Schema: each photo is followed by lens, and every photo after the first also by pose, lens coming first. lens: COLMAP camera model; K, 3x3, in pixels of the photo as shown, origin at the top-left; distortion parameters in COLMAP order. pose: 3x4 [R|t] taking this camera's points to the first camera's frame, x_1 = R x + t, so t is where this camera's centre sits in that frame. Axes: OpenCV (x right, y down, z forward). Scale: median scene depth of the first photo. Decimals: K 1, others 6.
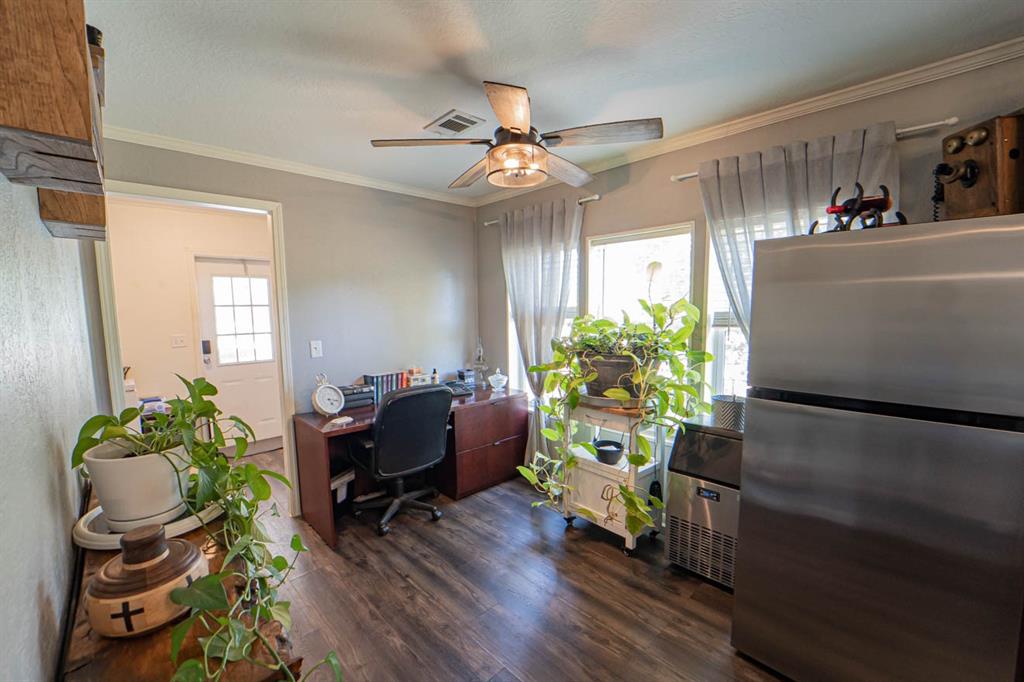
lens RADIAL K [[411.8, 0, 513.9], [0, 411.8, 344.4], [0, 0, 1]] dist [-0.019810, 0.000038]
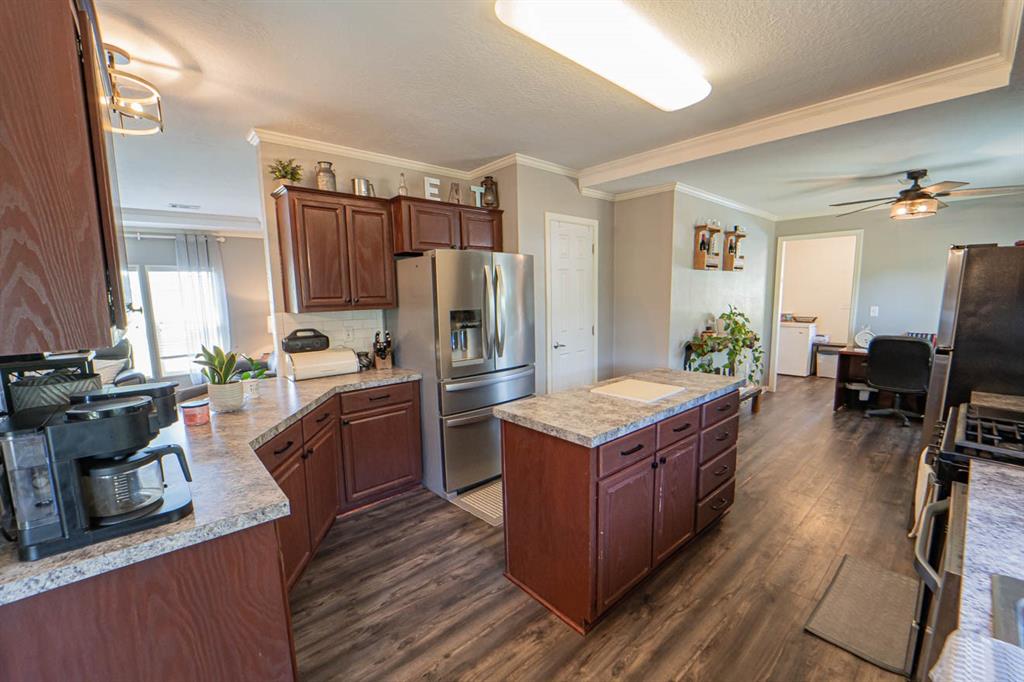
lens RADIAL K [[411.8, 0, 513.9], [0, 411.8, 343.9], [0, 0, 1]] dist [-0.019810, 0.000038]
pose [[-0.057636, 0.144032, -0.987893, 1.312729], [-0.082514, 0.985465, 0.148492, 0.018371], [0.994922, 0.090073, -0.044913, -0.405182]]
